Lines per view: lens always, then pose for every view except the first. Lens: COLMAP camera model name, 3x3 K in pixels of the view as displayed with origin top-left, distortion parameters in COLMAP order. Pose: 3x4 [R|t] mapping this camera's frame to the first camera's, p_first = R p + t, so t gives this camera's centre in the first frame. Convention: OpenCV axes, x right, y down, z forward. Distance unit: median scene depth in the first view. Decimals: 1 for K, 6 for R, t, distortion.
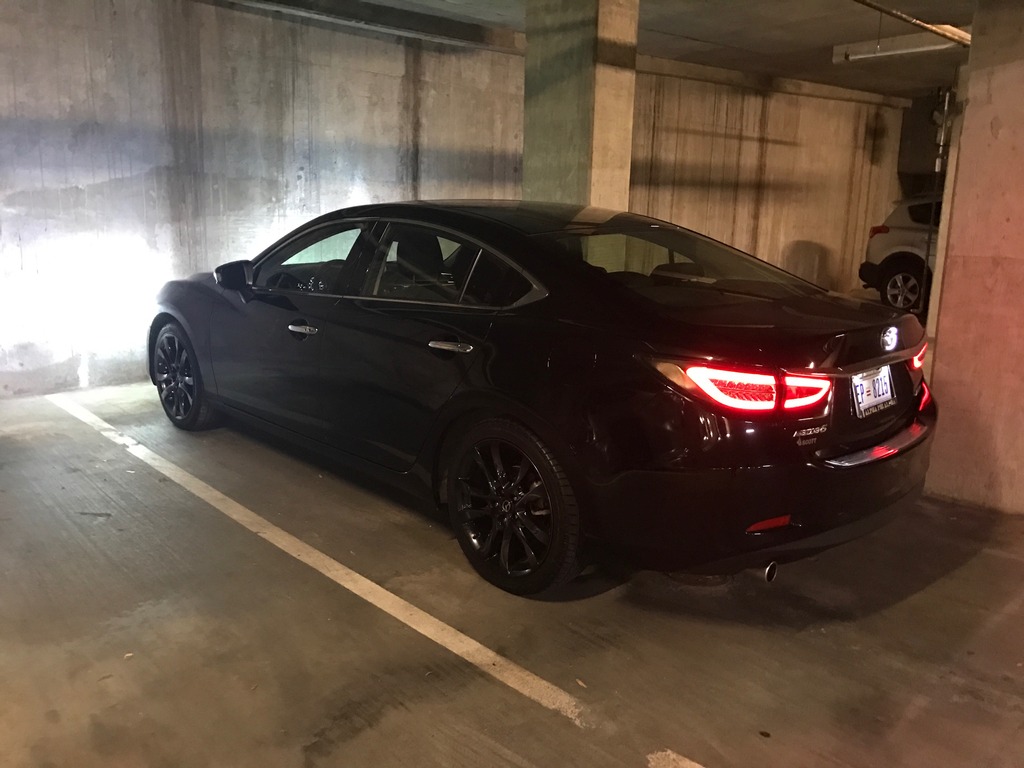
lens RADIAL K [[842.7, 0, 512.4], [0, 842.7, 383.3], [0, 0, 1]] dist [0.000875, 0.016336]
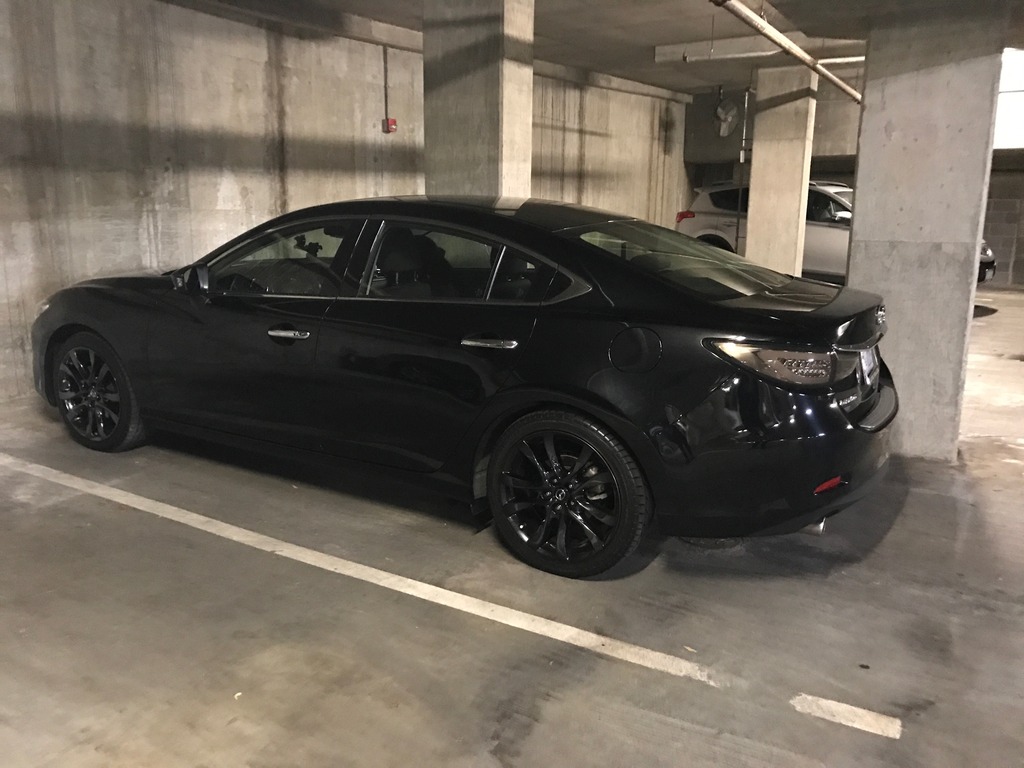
lens RADIAL K [[842.7, 0, 488.0], [0, 842.7, 382.2], [0, 0, 1]] dist [0.000875, 0.016336]
pose [[0.959838, -0.068760, 0.271999, -0.219591], [0.064292, 0.997610, 0.025319, -0.014495], [-0.273090, -0.006815, 0.961964, 0.017708]]
